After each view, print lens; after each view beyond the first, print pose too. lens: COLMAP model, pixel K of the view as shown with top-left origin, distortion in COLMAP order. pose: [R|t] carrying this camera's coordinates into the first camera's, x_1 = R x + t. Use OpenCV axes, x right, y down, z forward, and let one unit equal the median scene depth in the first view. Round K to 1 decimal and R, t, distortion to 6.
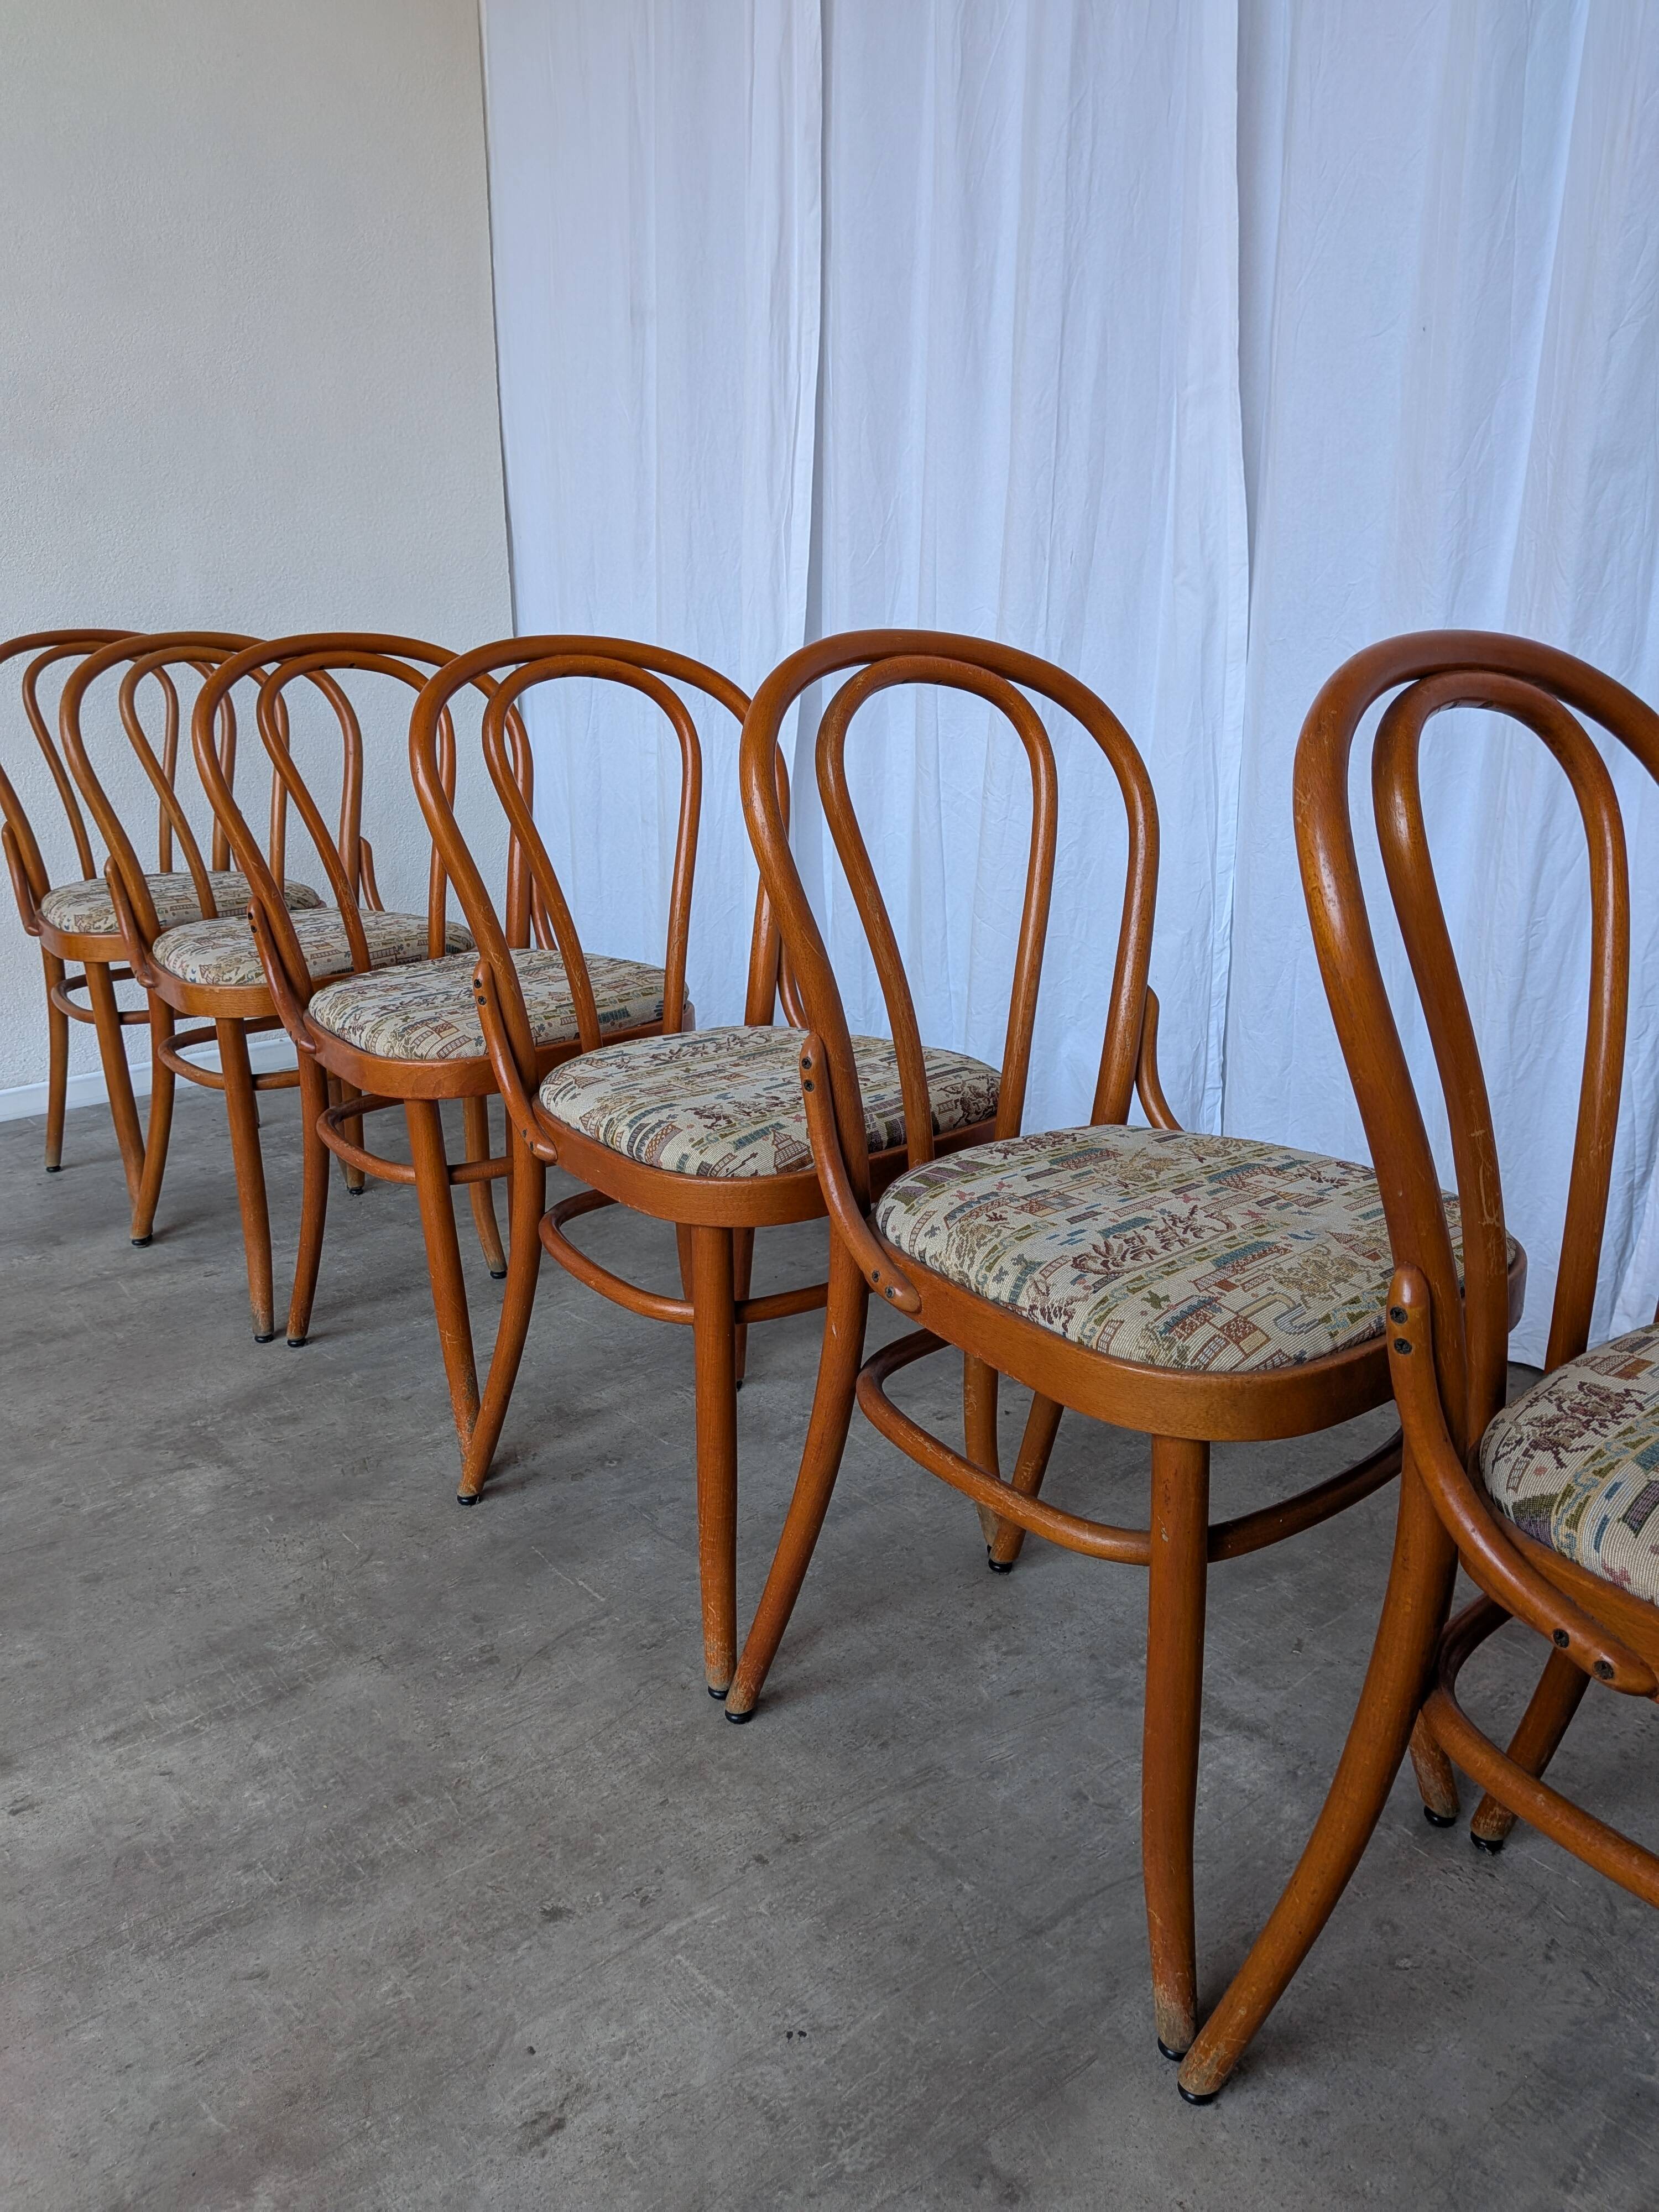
lens RADIAL K [[1596.6, 0, 836.6], [0, 1596.6, 1103.6], [0, 0, 1]] dist [0.041426, -0.083561]
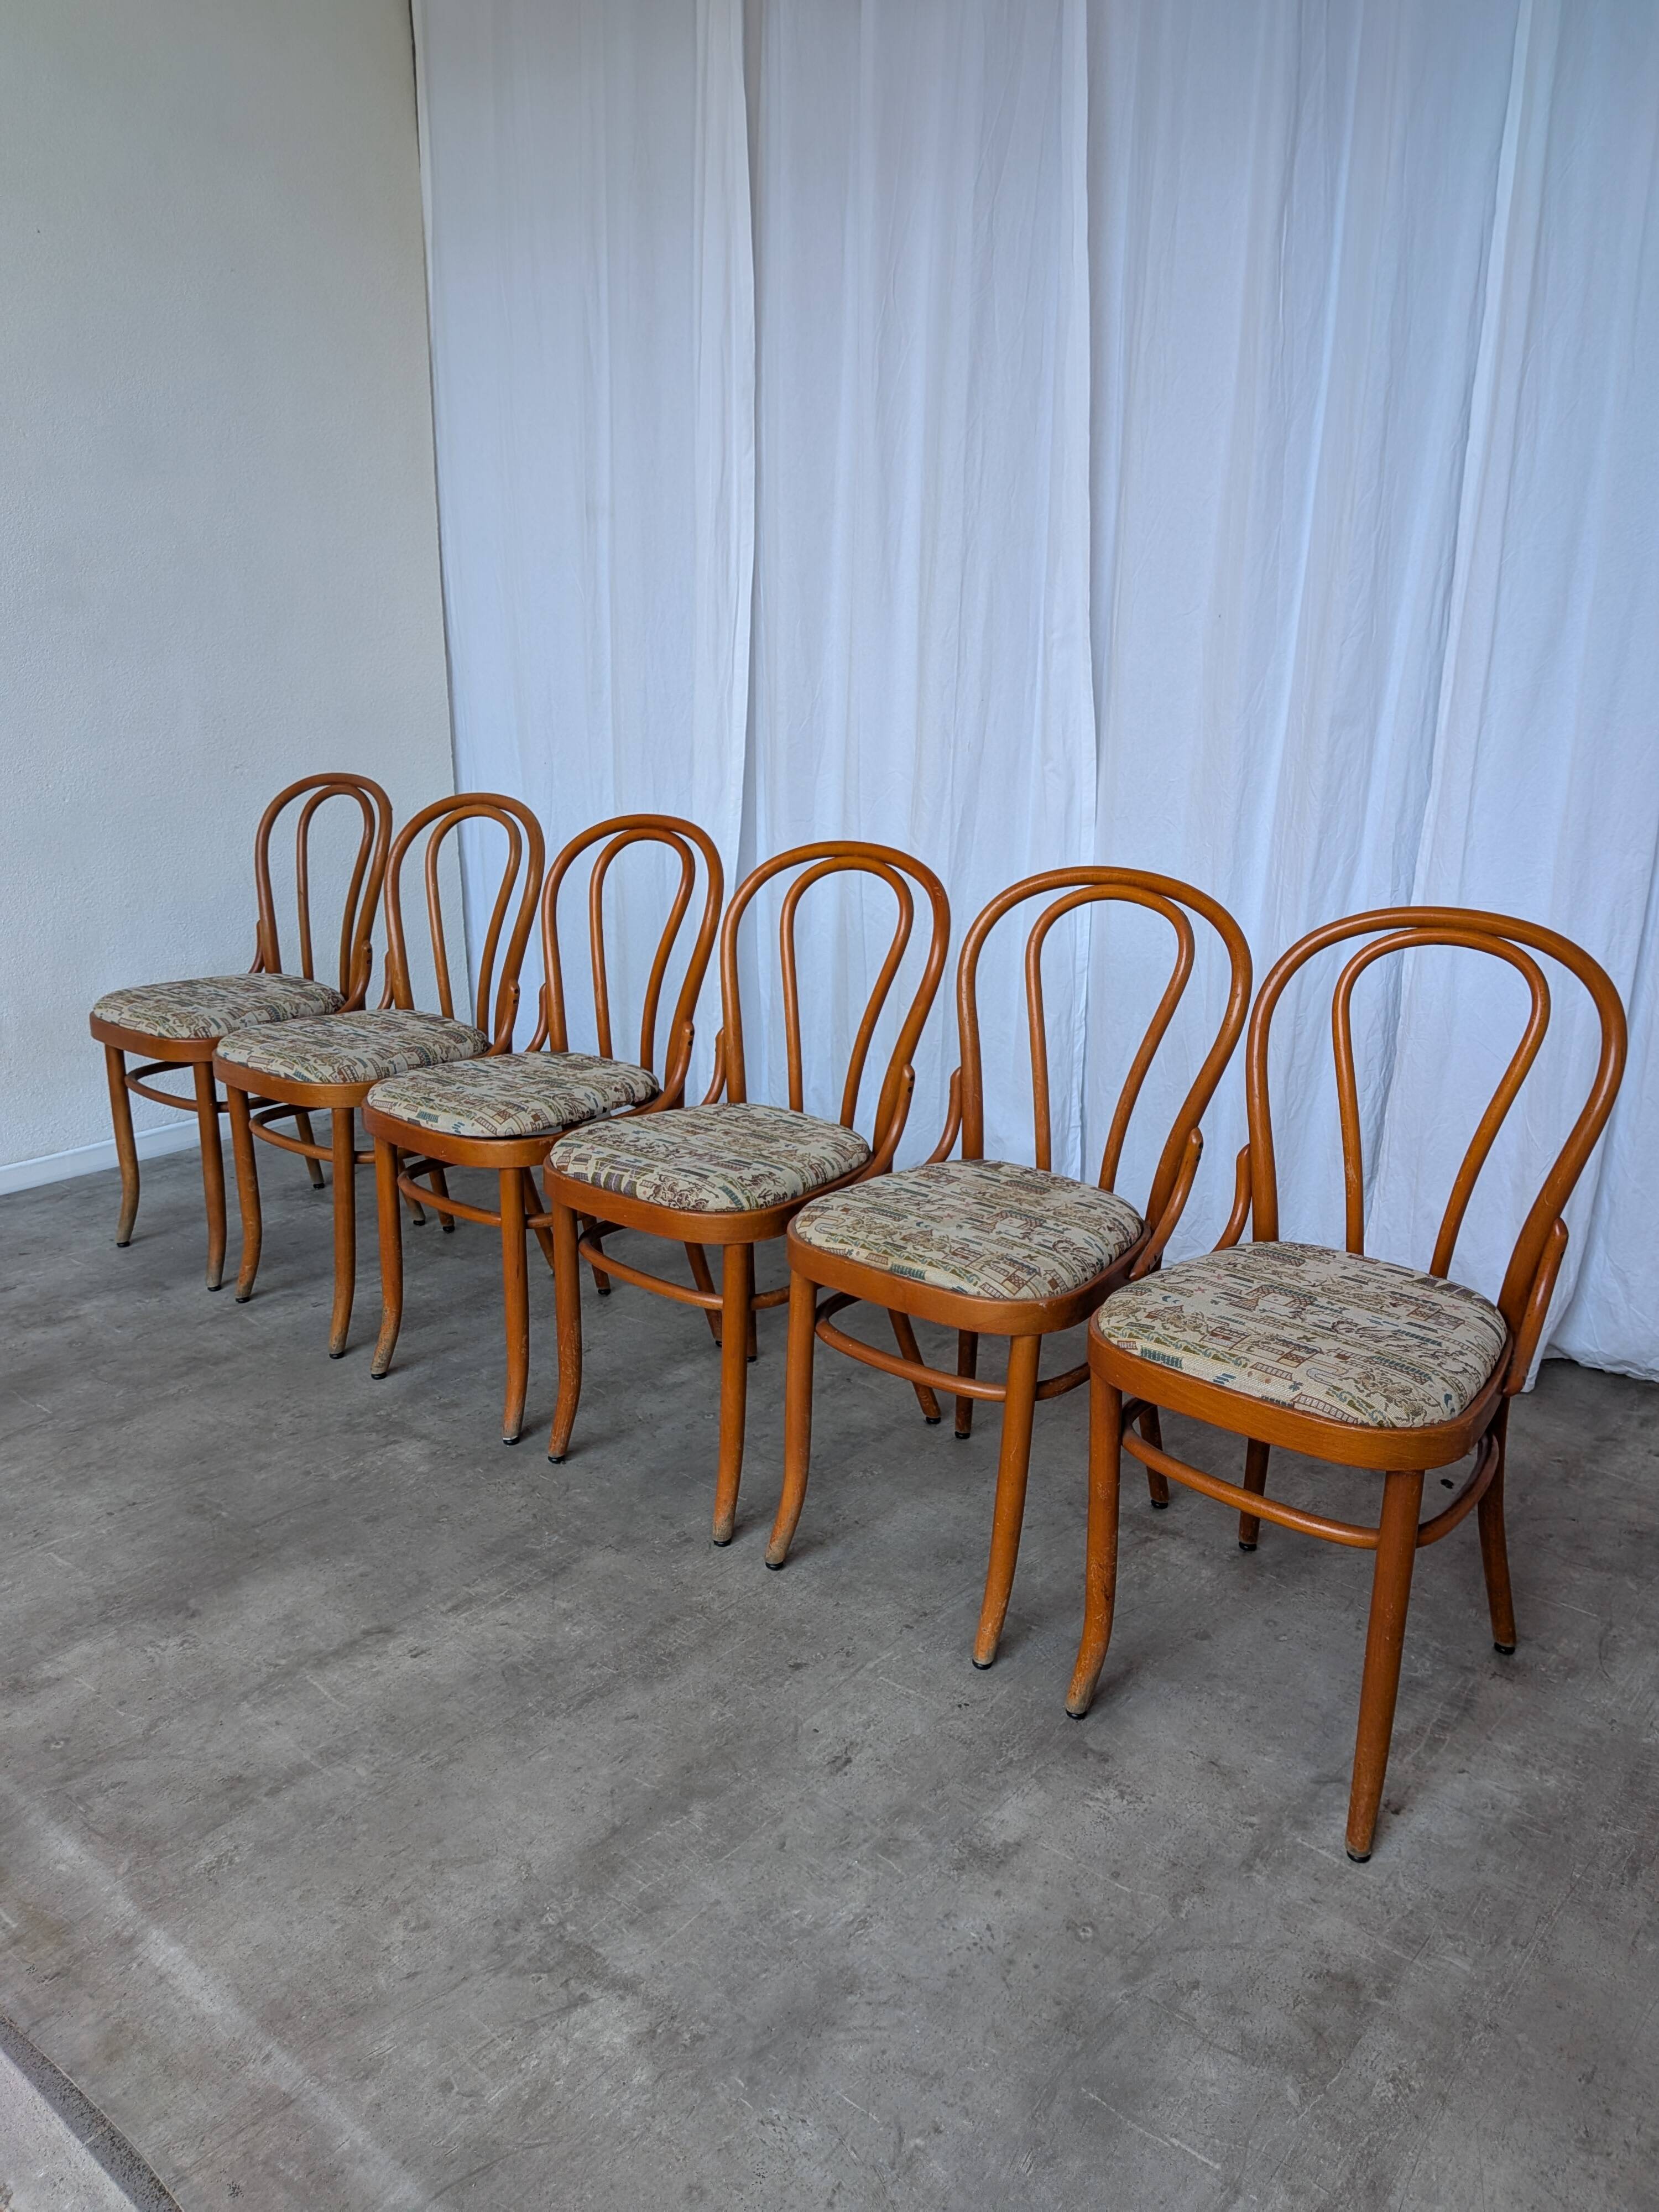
lens RADIAL K [[1596.6, 0, 909.2], [0, 1596.6, 1124.9], [0, 0, 1]] dist [0.041426, -0.083561]
pose [[0.976285, -0.035176, 0.213615, -0.328936], [0.033341, 0.999370, 0.012189, -0.054629], [-0.213909, -0.004778, 0.976842, -0.521185]]
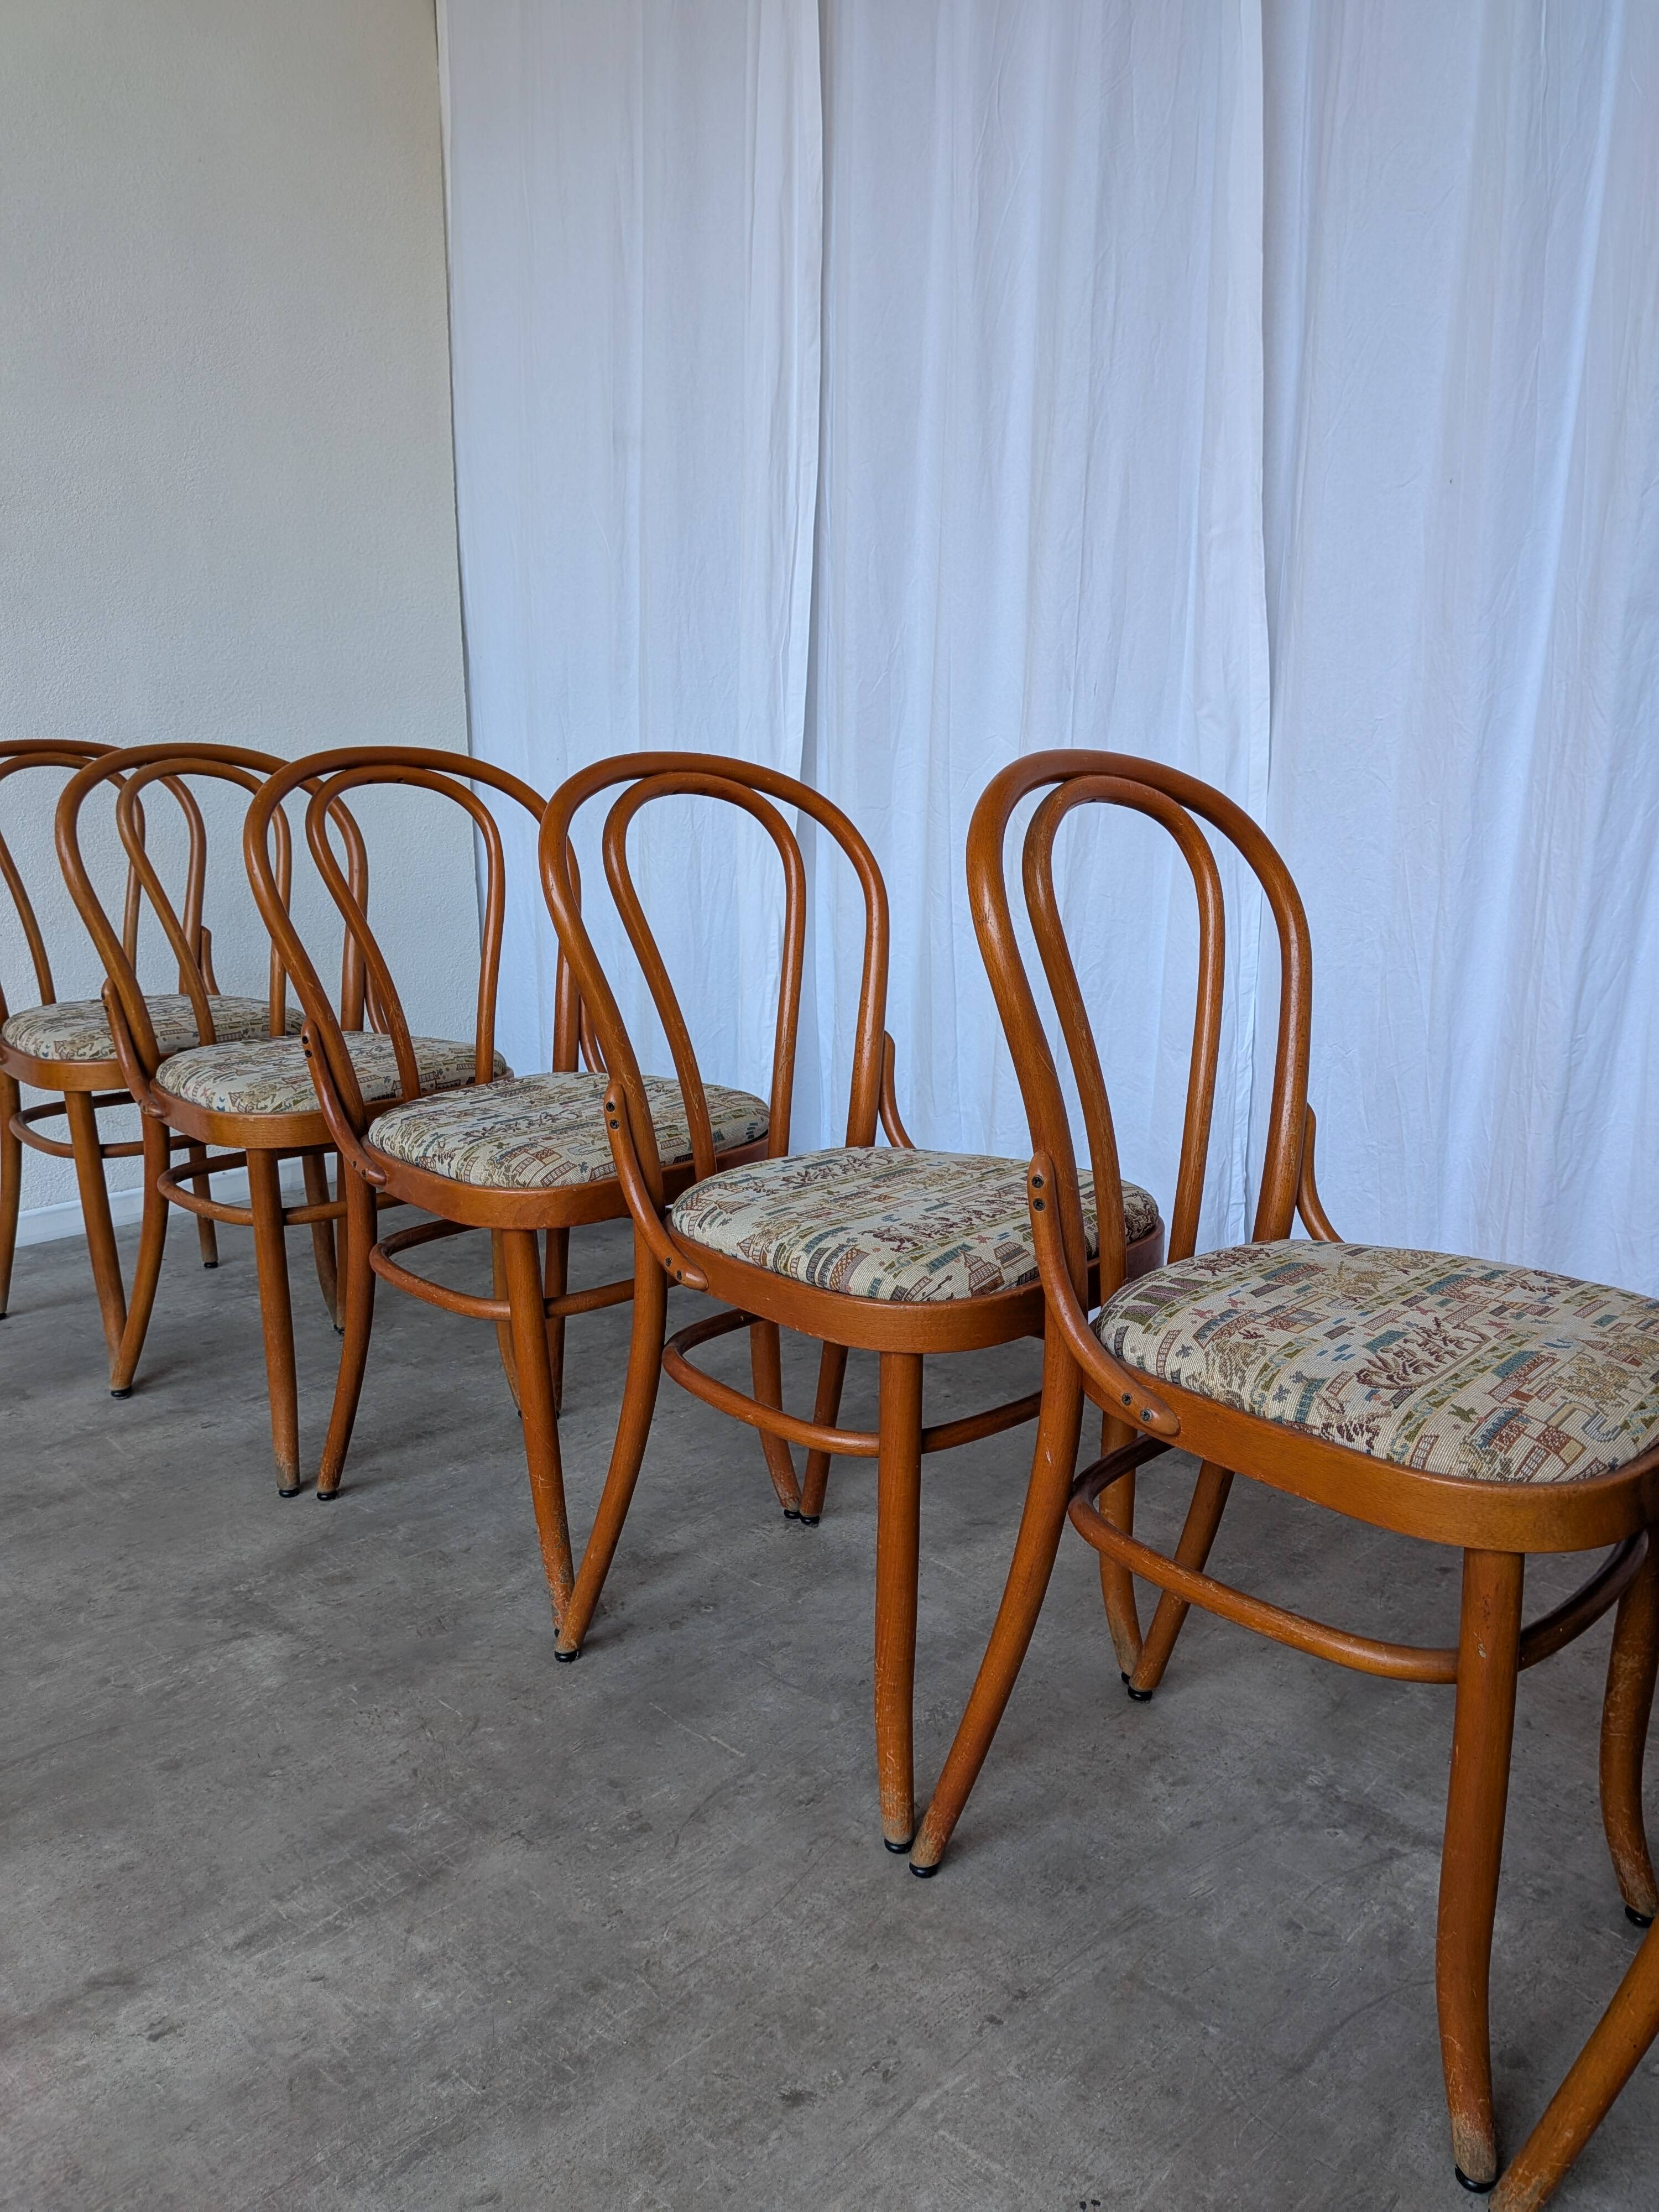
lens RADIAL K [[1596.6, 0, 884.5], [0, 1596.6, 1141.0], [0, 0, 1]] dist [0.041426, -0.083561]
pose [[0.991194, -0.014121, 0.131662, -0.199113], [0.021258, 0.998370, -0.052959, -0.000902], [-0.130700, 0.055291, 0.989879, 0.032158]]
